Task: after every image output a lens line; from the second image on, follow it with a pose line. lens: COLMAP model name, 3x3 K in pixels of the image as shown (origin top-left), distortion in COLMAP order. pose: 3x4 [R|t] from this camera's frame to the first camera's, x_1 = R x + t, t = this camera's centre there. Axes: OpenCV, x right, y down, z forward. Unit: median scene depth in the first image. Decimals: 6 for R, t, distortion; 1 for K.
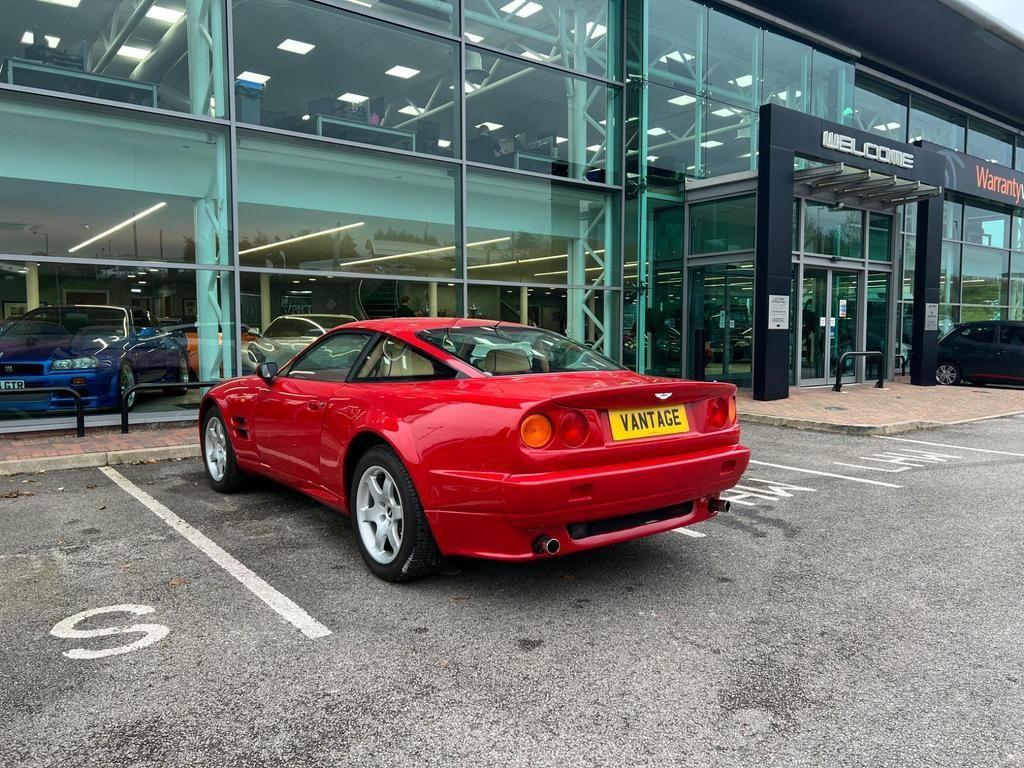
lens RADIAL K [[770.4, 0, 522.5], [0, 770.4, 383.3], [0, 0, 1]] dist [0.054218, -0.058269]
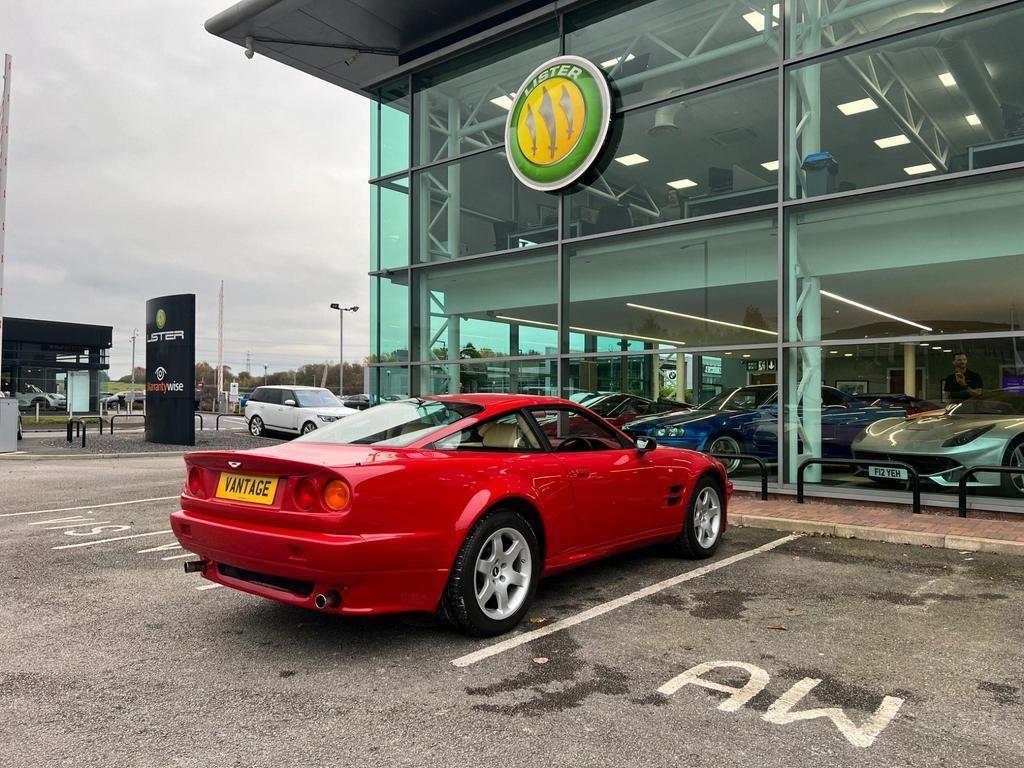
lens RADIAL K [[770.4, 0, 518.3], [0, 770.4, 394.5], [0, 0, 1]] dist [0.054218, -0.058269]
pose [[0.211167, -0.012280, -0.977373, 0.676973], [-0.069454, 0.997205, -0.027535, -0.040564], [0.974979, 0.073696, 0.209724, 0.575815]]
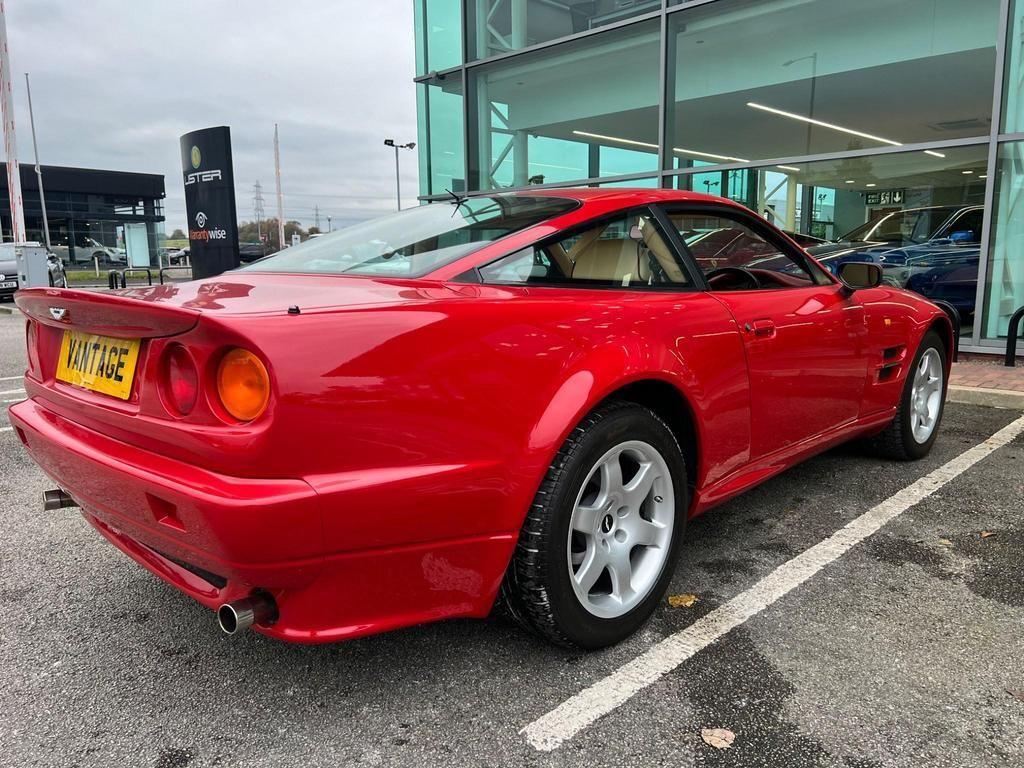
lens RADIAL K [[770.4, 0, 520.5], [0, 770.4, 391.9], [0, 0, 1]] dist [0.054218, -0.058269]
pose [[0.125917, 0.167461, -0.977805, 0.371401], [-0.056207, 0.985270, 0.161502, -0.016832], [0.990447, 0.034624, 0.133475, 0.618071]]
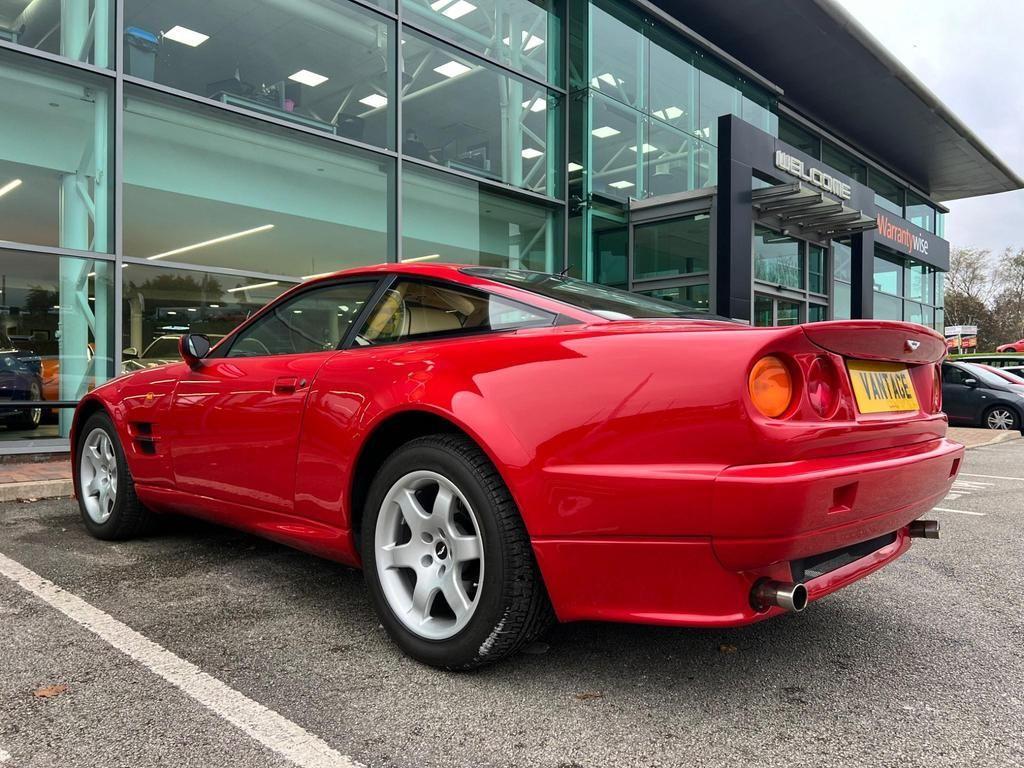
lens RADIAL K [[770.4, 0, 522.1], [0, 770.4, 388.7], [0, 0, 1]] dist [0.054218, -0.058269]
pose [[0.987629, 0.005582, 0.156709, -0.111648], [0.004760, 0.997838, -0.065542, 0.045106], [-0.156736, 0.065477, 0.985468, 0.217506]]
